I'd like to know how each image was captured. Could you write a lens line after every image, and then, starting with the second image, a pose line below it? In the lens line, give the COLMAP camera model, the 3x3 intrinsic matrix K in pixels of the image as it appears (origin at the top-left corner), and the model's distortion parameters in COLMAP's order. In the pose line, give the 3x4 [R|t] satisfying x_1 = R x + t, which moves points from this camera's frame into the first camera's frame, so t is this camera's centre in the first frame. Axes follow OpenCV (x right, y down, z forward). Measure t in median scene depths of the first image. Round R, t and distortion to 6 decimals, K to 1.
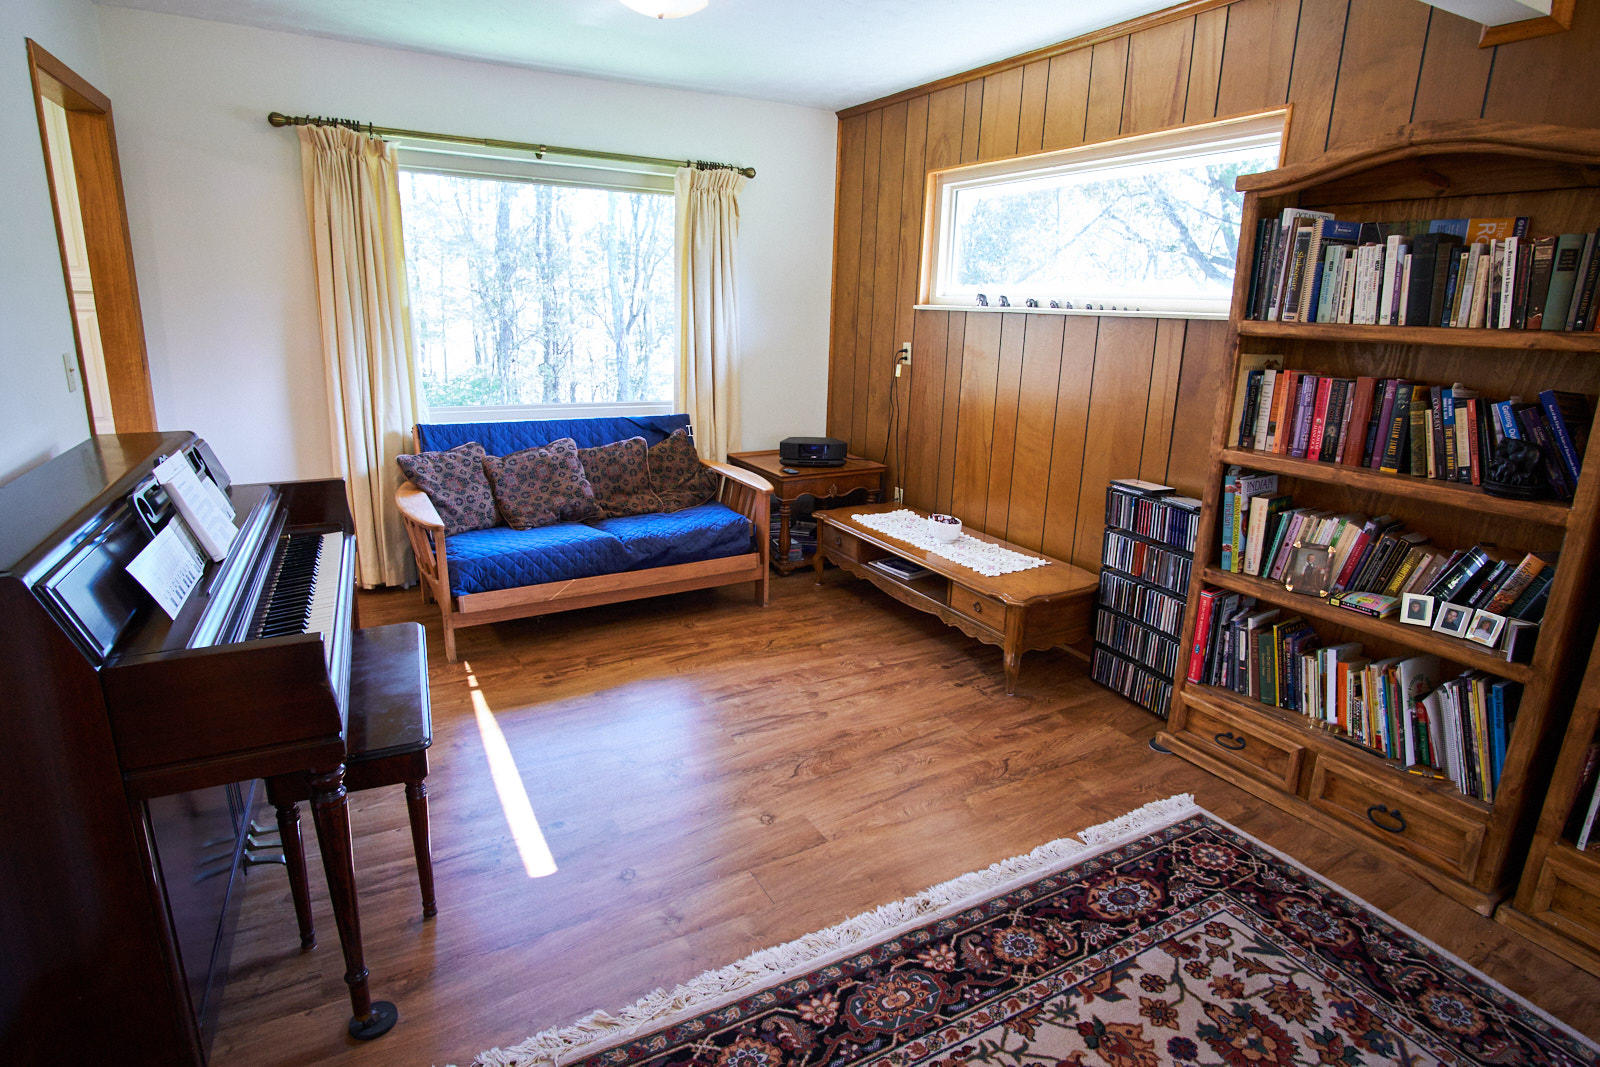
lens RADIAL K [[857.4, 0, 809.0], [0, 857.4, 528.3], [0, 0, 1]] dist [-0.033288, 0.009789]
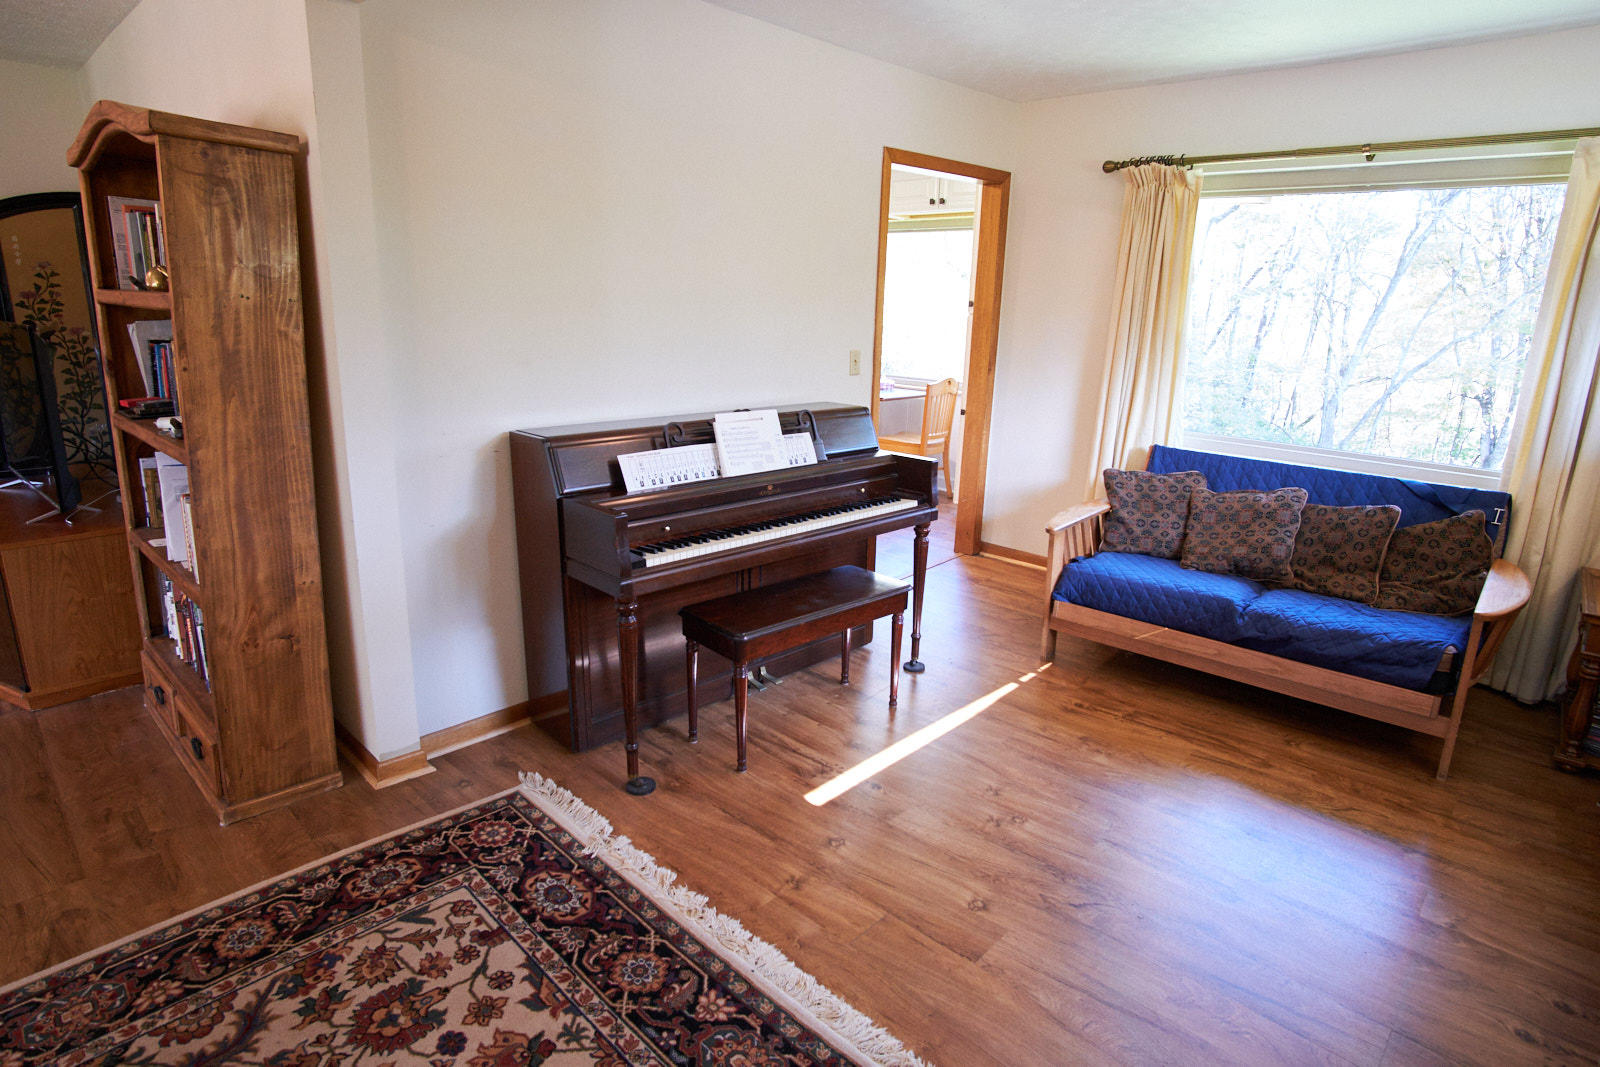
lens RADIAL K [[857.4, 0, 809.4], [0, 857.4, 514.6], [0, 0, 1]] dist [-0.033288, 0.009789]
pose [[0.303102, 0.212269, -0.929016, 0.476691], [-0.265289, 0.955134, 0.131683, -0.082537], [0.915287, 0.206544, 0.345816, 0.357739]]
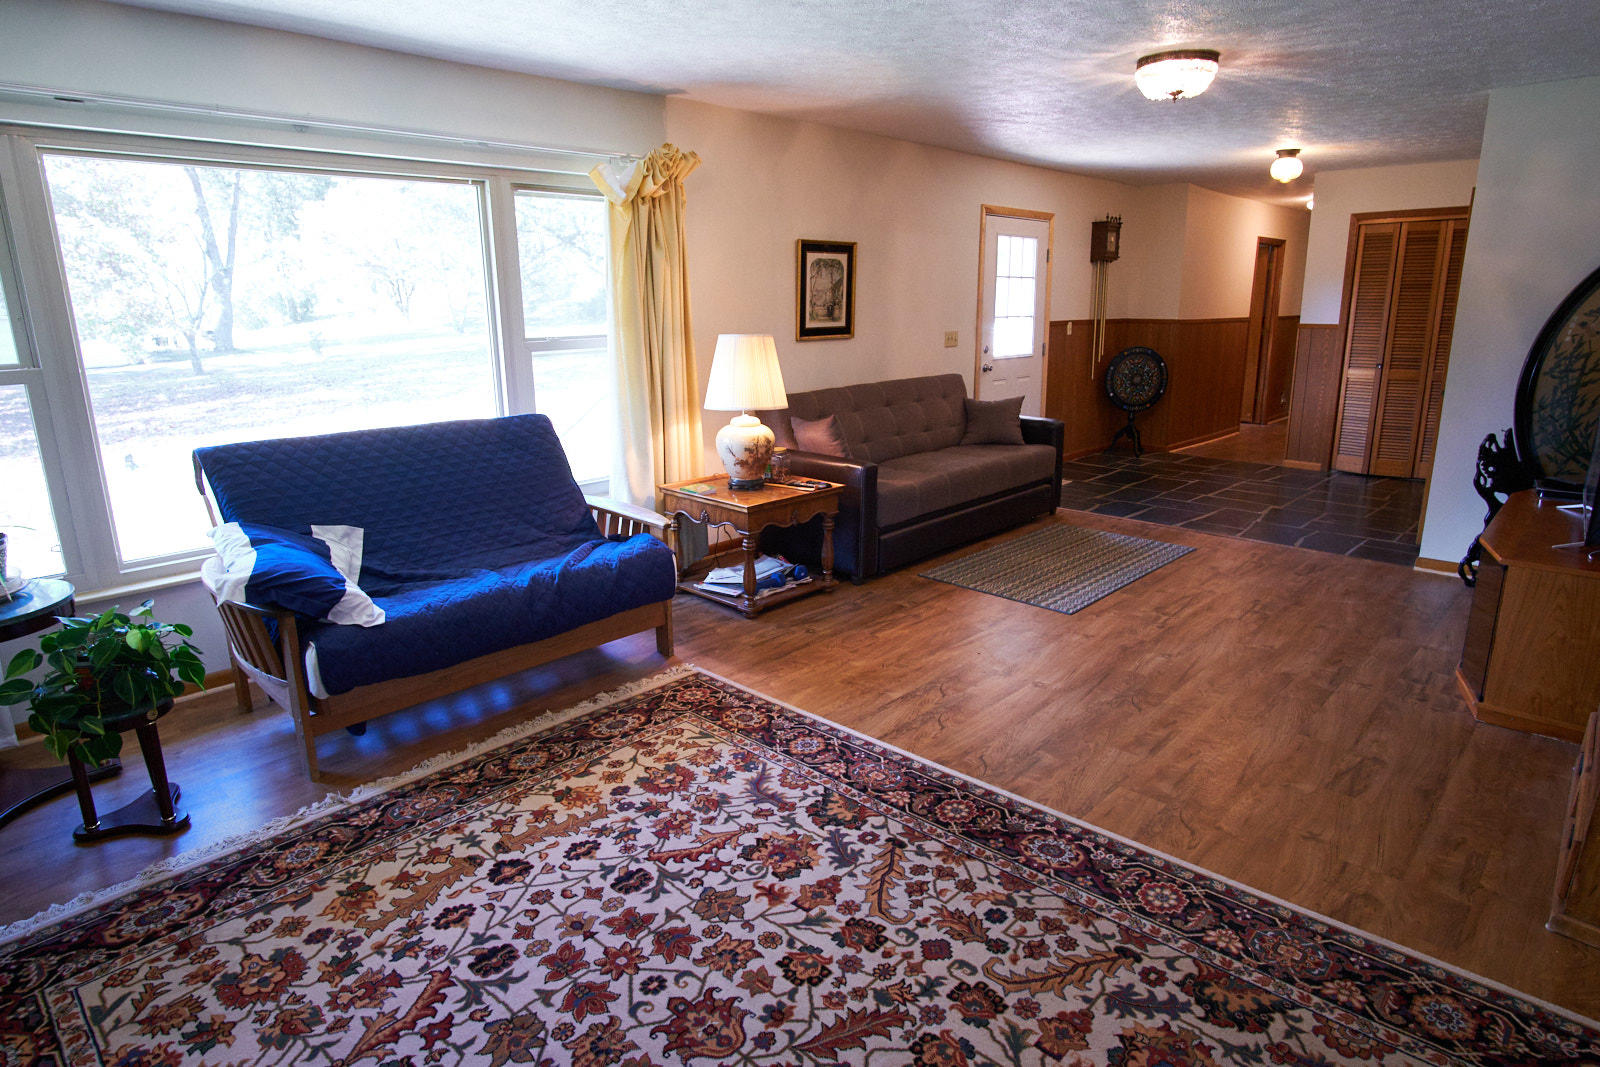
lens RADIAL K [[935.1, 0, 832.3], [0, 935.1, 517.9], [0, 0, 1]] dist [-0.019571, 0.000013]
pose [[-0.945701, 0.052961, -0.320694, 0.419838], [-0.103135, 0.886759, 0.450579, -0.130989], [0.308241, 0.459188, -0.833147, 0.488949]]
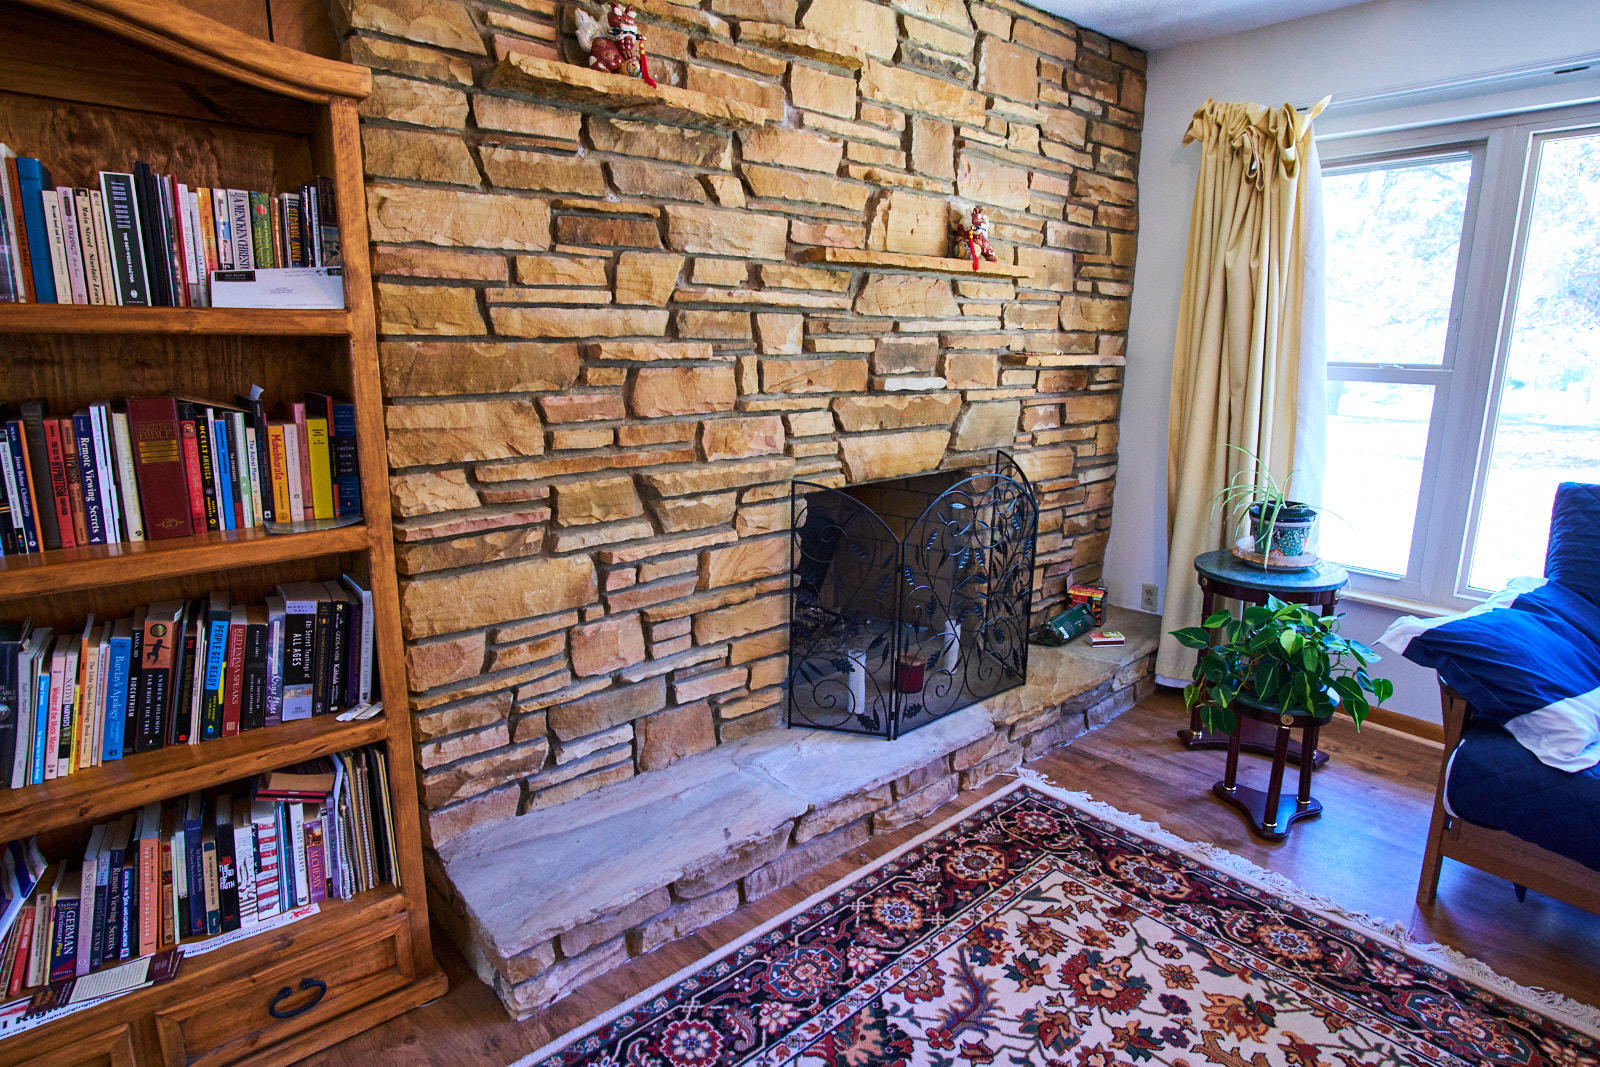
lens RADIAL K [[857.4, 0, 807.2], [0, 857.4, 523.0], [0, 0, 1]] dist [-0.033288, 0.009789]
pose [[-0.206381, -0.245152, 0.947263, 0.175918], [0.239529, 0.925991, 0.291834, -0.017845], [-0.948701, 0.287126, -0.132386, 0.149580]]
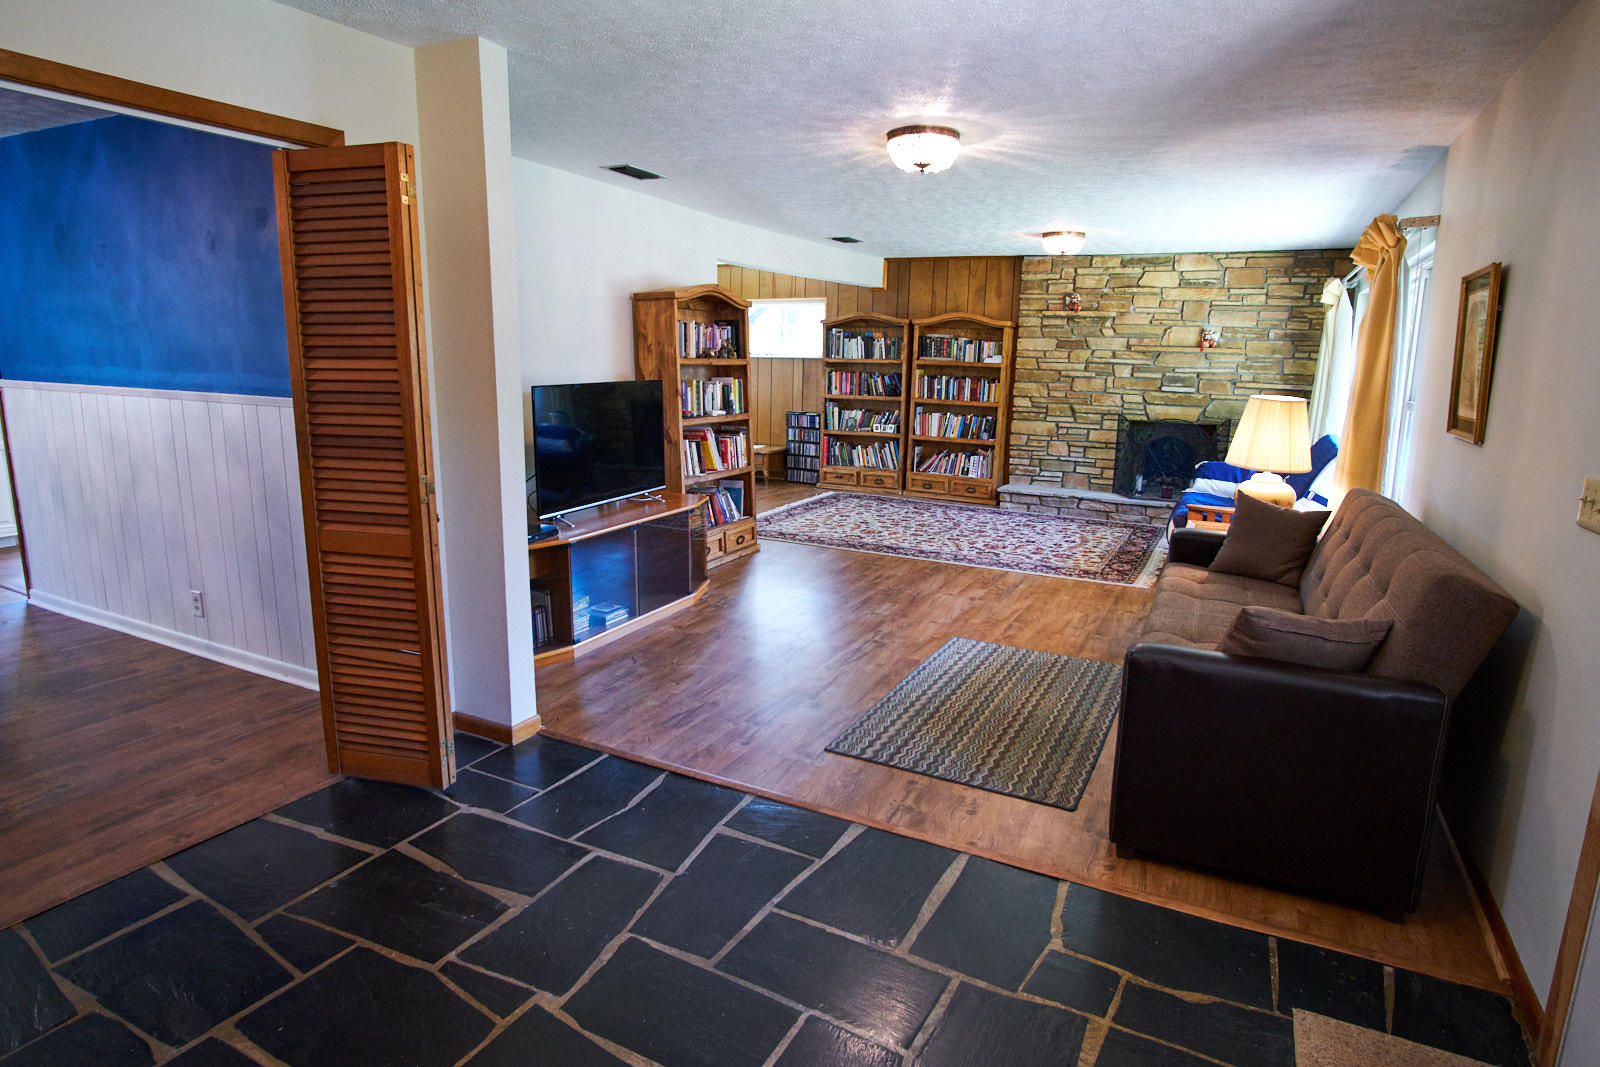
lens RADIAL K [[857.4, 0, 805.7], [0, 857.4, 517.4], [0, 0, 1]] dist [-0.033288, 0.009789]
pose [[0.828818, -0.115735, 0.547418, -1.304501], [0.146609, 0.989111, -0.012856, 0.367250], [-0.539969, 0.090911, 0.836761, -1.551351]]
